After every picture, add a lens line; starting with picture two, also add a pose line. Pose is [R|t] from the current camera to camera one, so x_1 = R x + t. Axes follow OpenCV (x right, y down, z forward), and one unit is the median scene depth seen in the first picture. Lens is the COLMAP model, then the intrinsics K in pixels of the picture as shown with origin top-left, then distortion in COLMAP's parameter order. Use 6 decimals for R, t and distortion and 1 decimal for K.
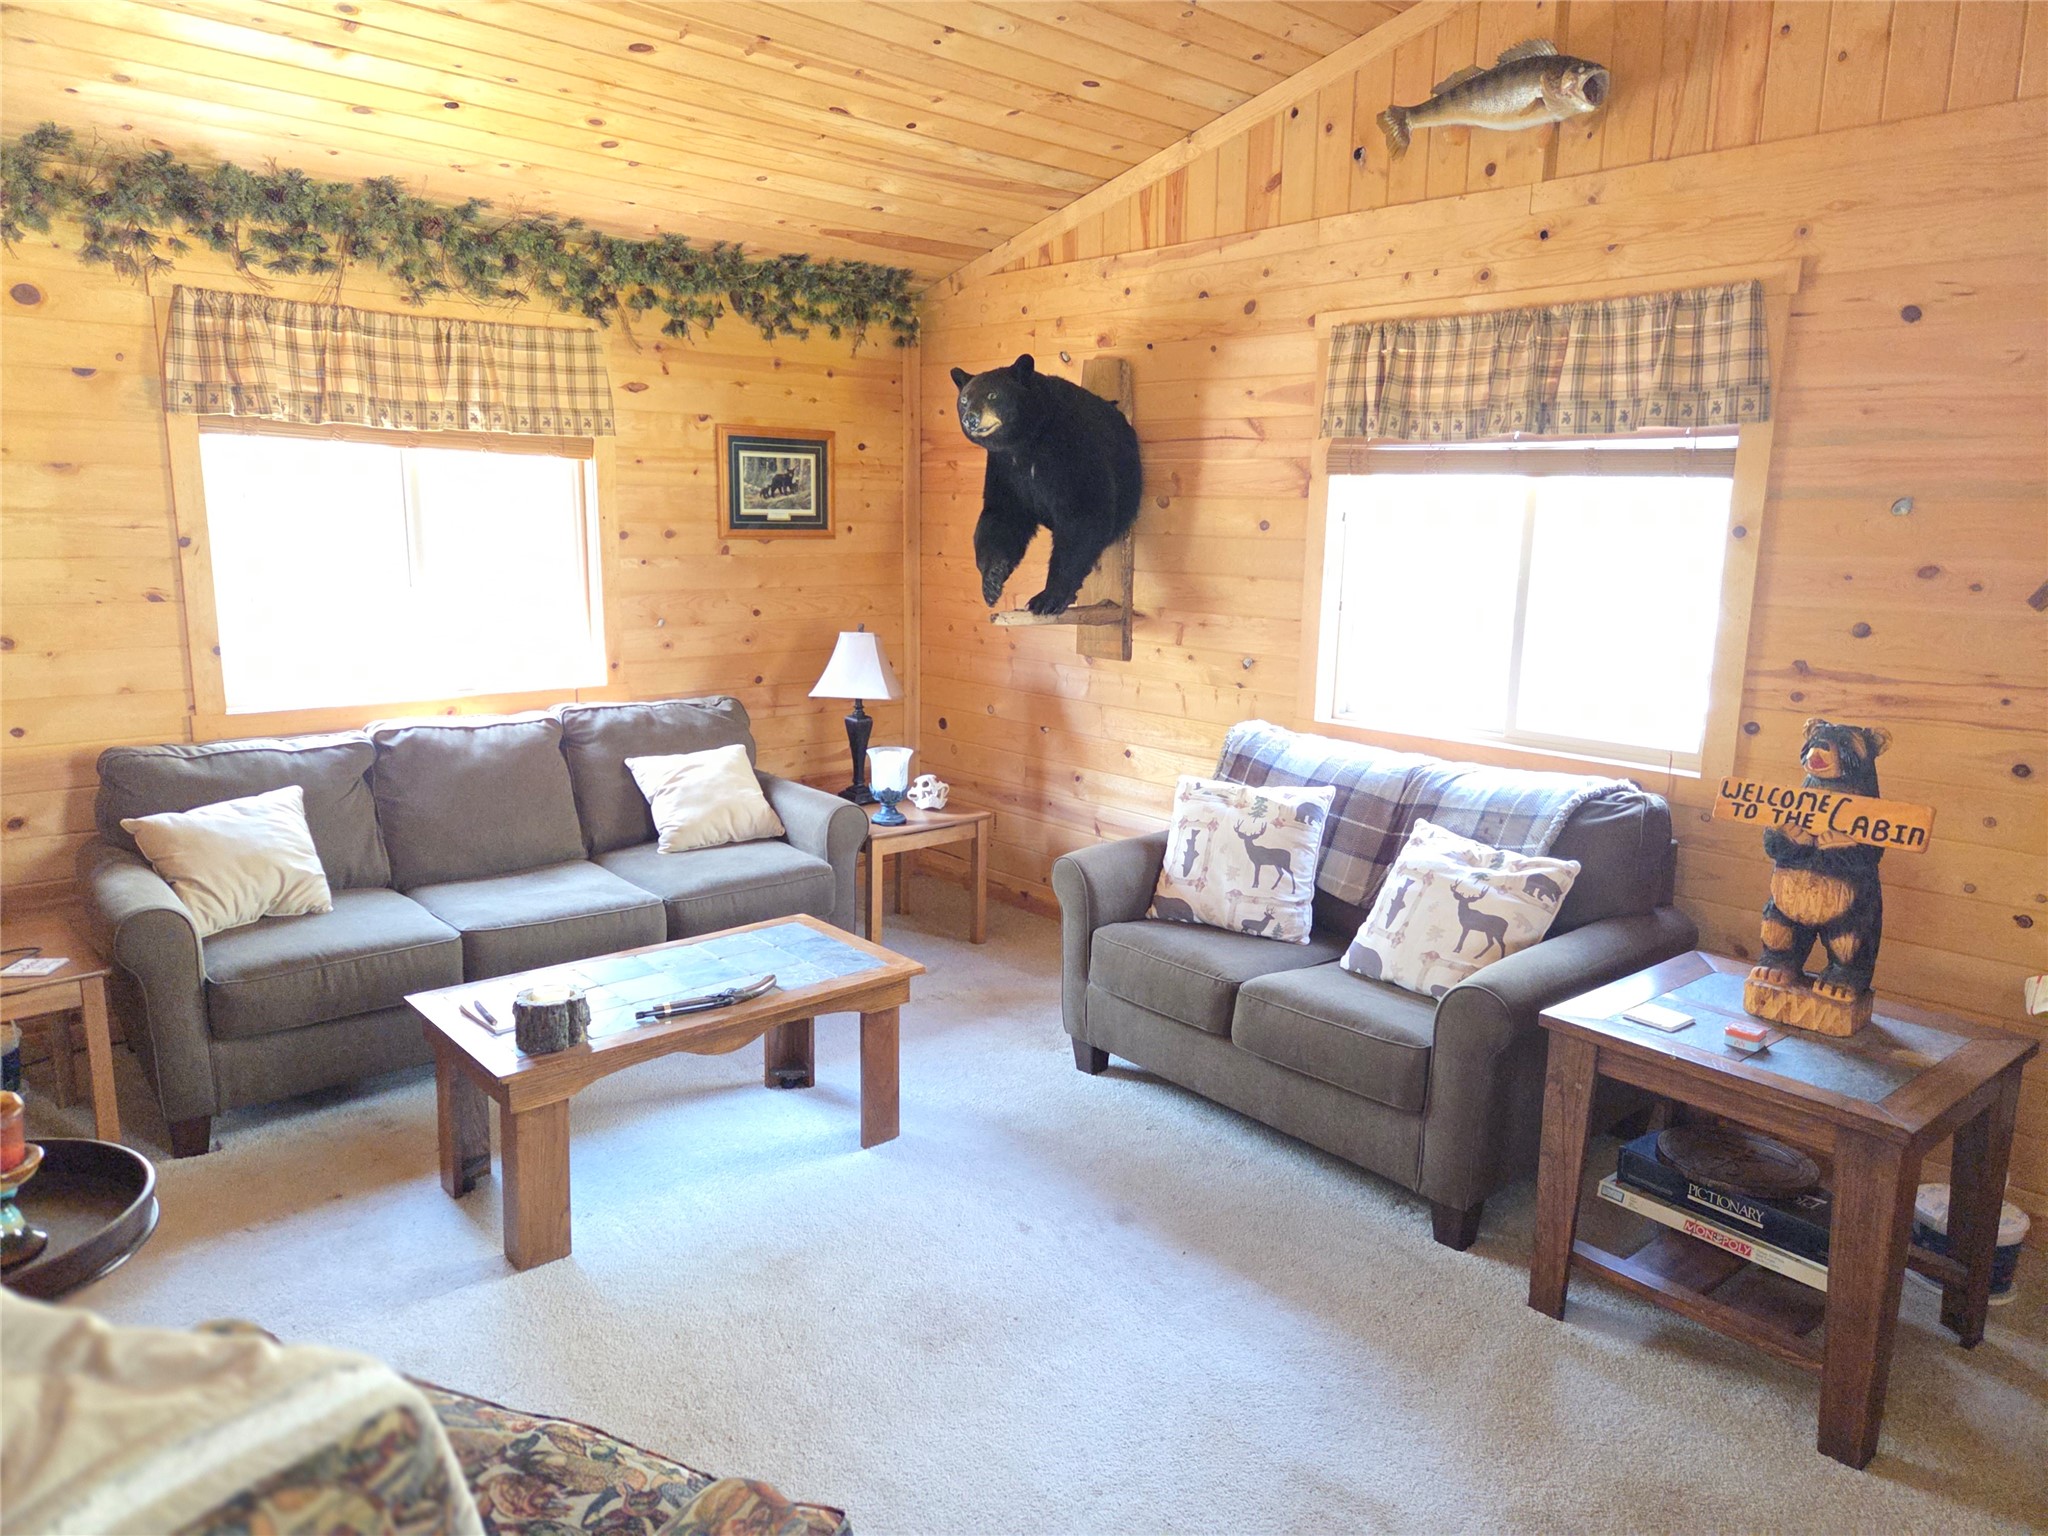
lens RADIAL K [[1373.0, 0, 1030.0], [0, 1373.0, 755.3], [0, 0, 1]] dist [0.088054, -0.077693]
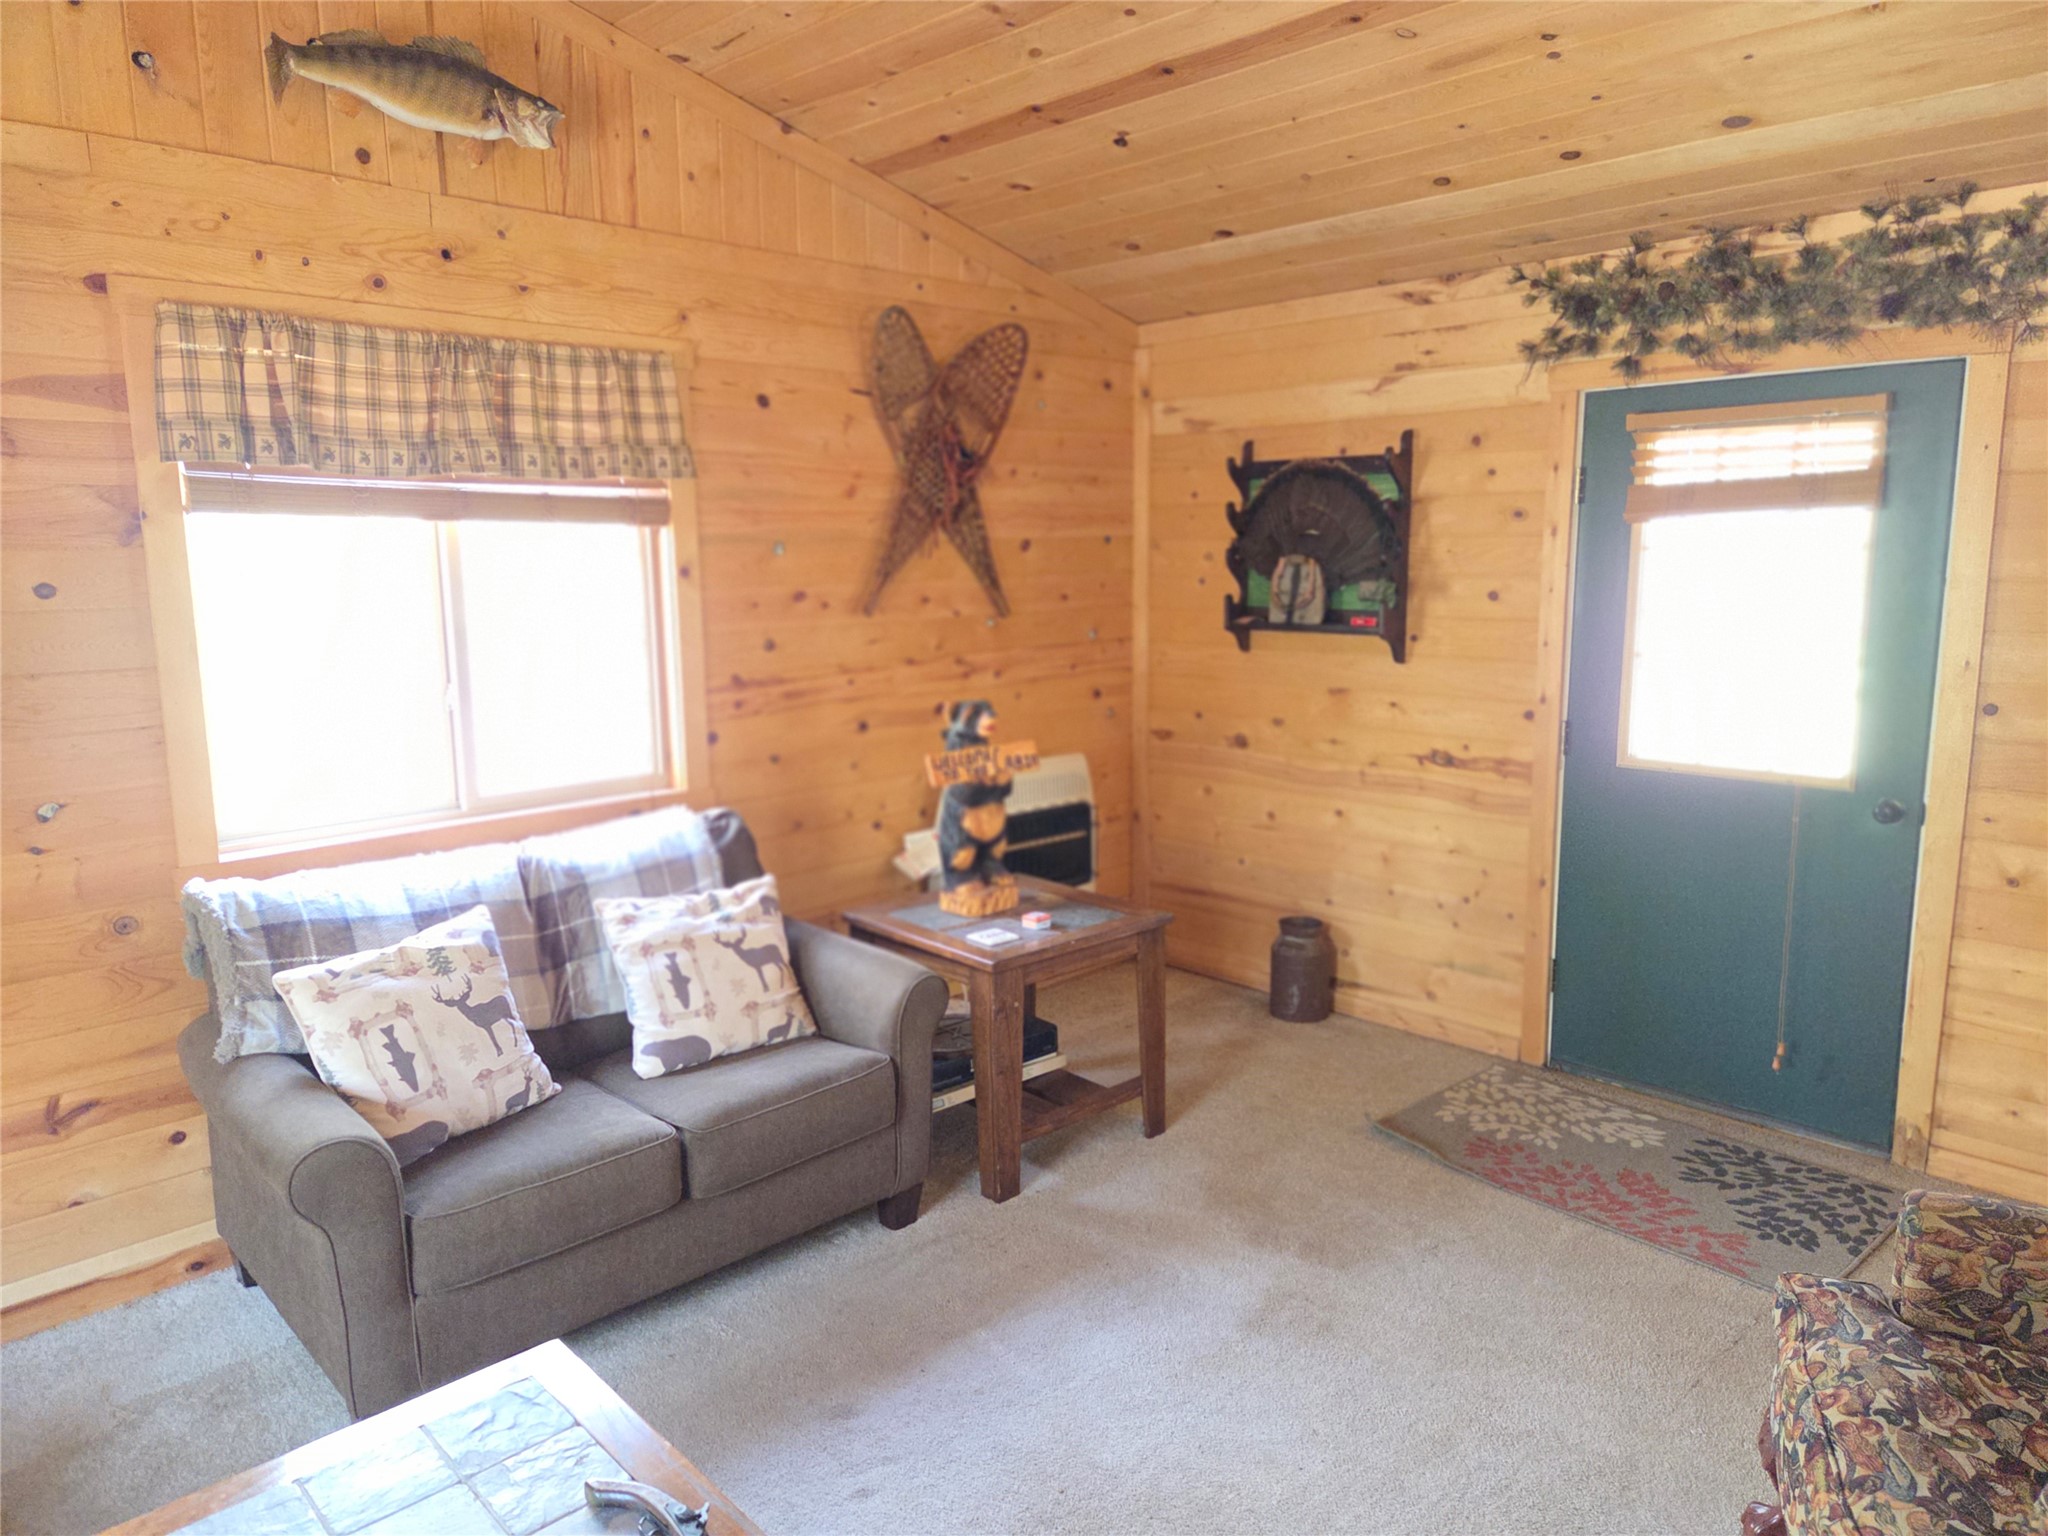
lens RADIAL K [[1373.0, 0, 1030.0], [0, 1373.0, 755.3], [0, 0, 1]] dist [0.088054, -0.077693]
pose [[-0.043077, -0.171256, 0.984284, -0.569364], [0.188035, 0.966203, 0.176340, -0.142703], [-0.981217, 0.192676, -0.009419, 0.673430]]
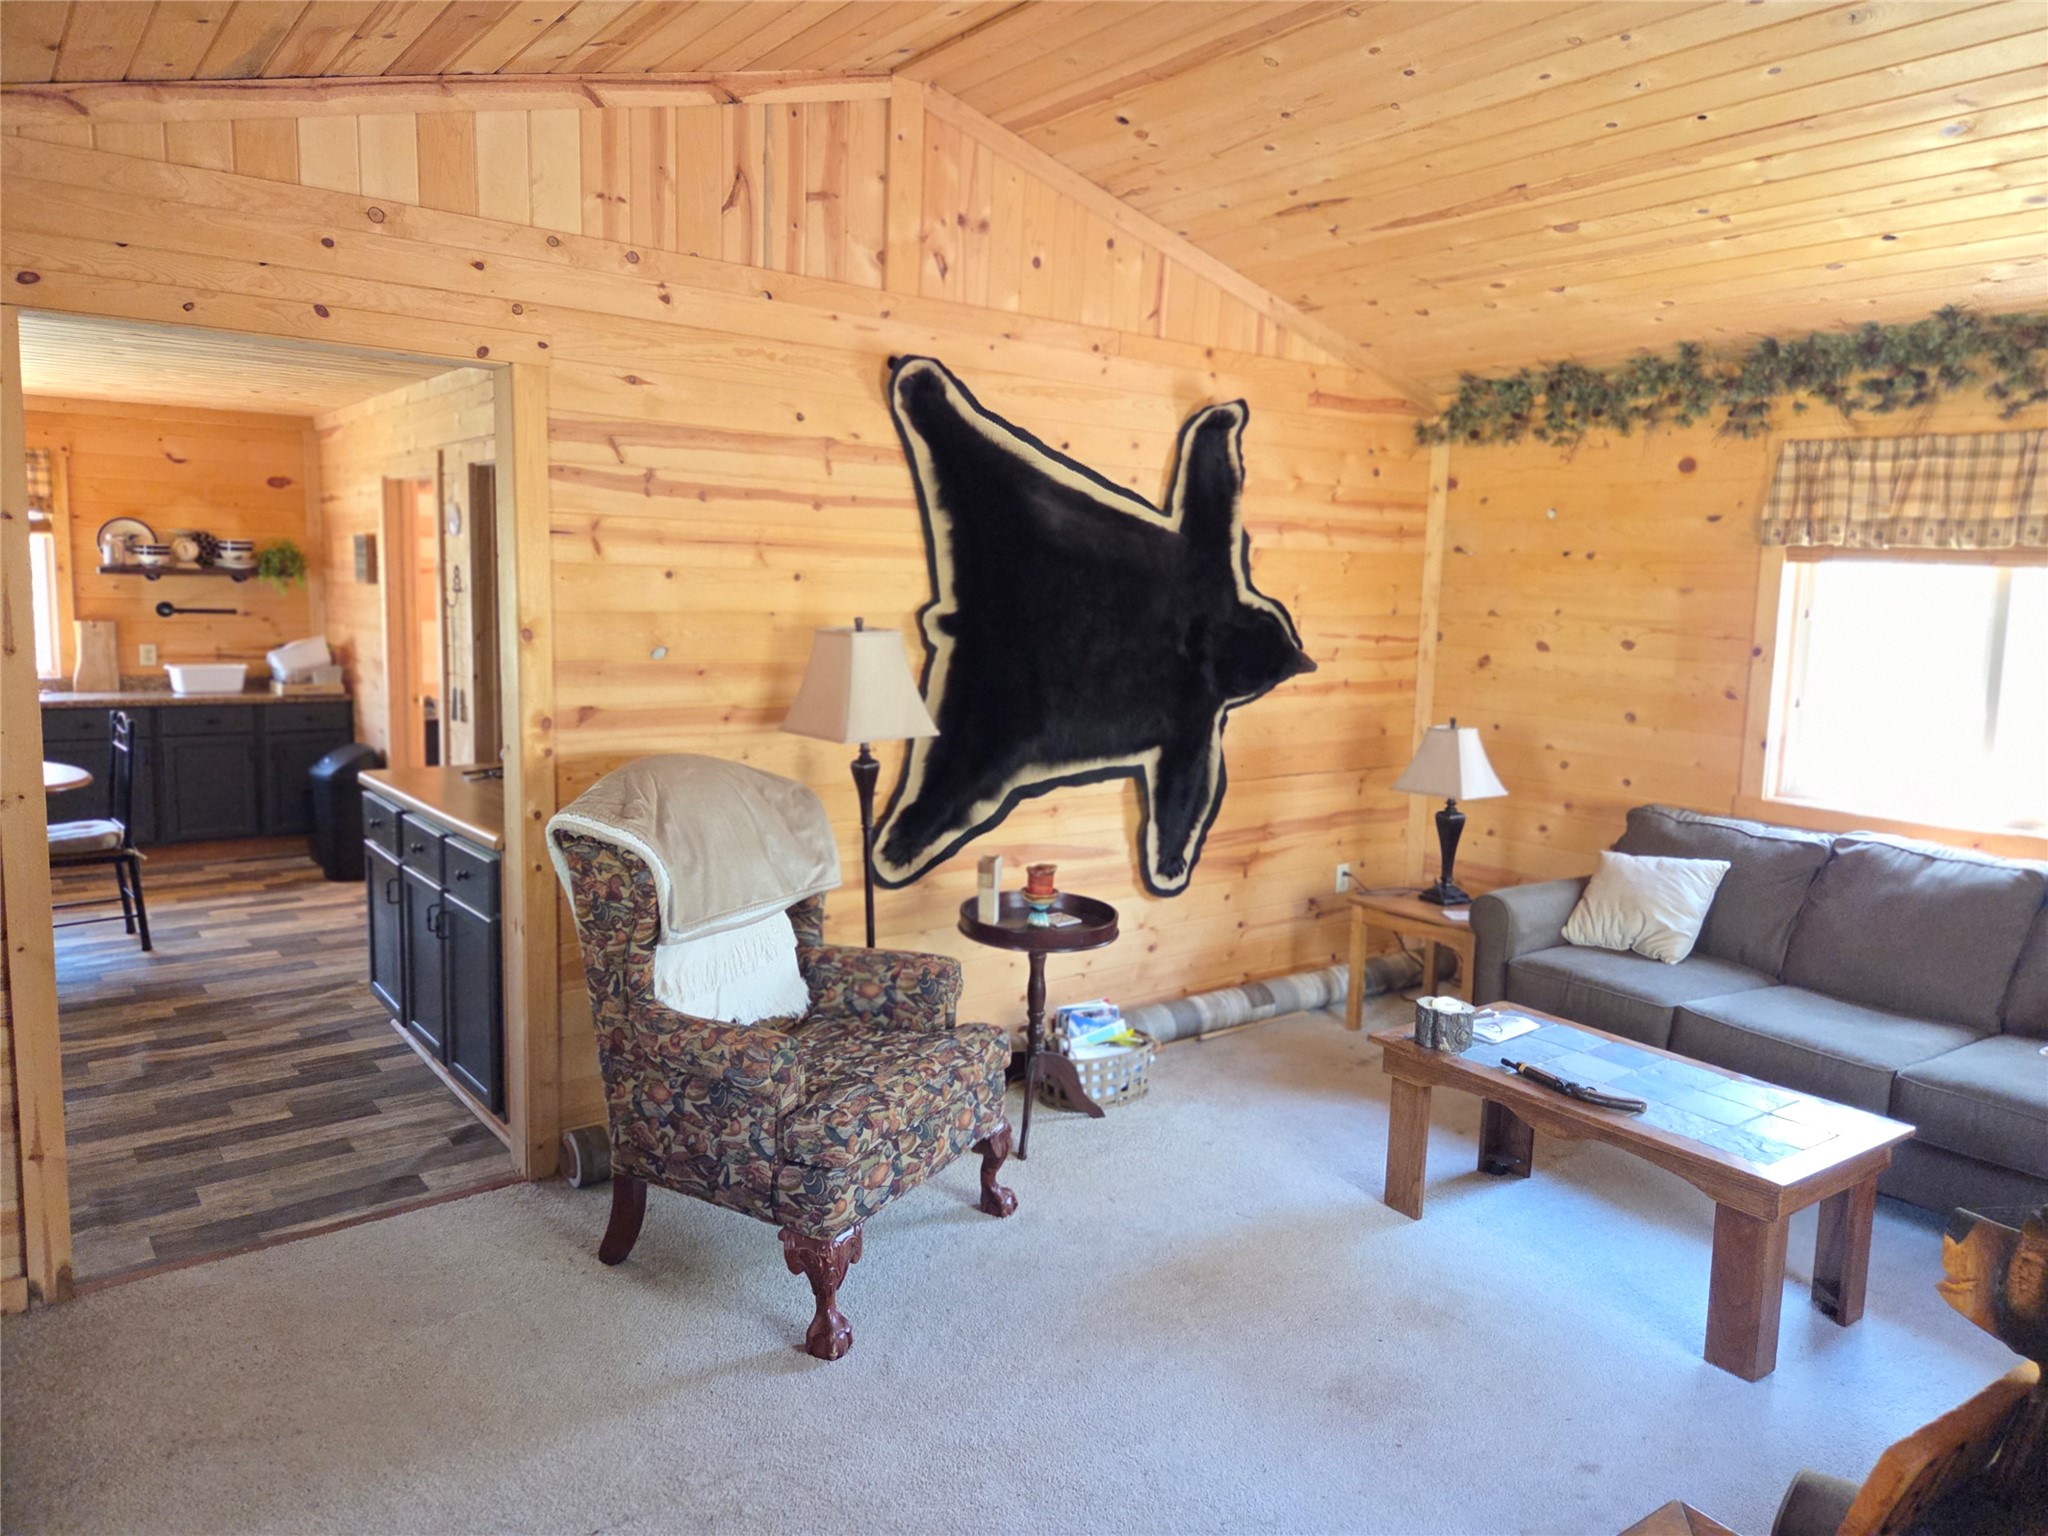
lens RADIAL K [[1368.0, 0, 1029.1], [0, 1368.0, 738.5], [0, 0, 1]] dist [0.088717, -0.072853]
pose [[-0.081146, 0.096153, -0.992053, 0.661051], [-0.204414, 0.972572, 0.110985, -0.088927], [0.975515, 0.211796, -0.059266, 0.502015]]
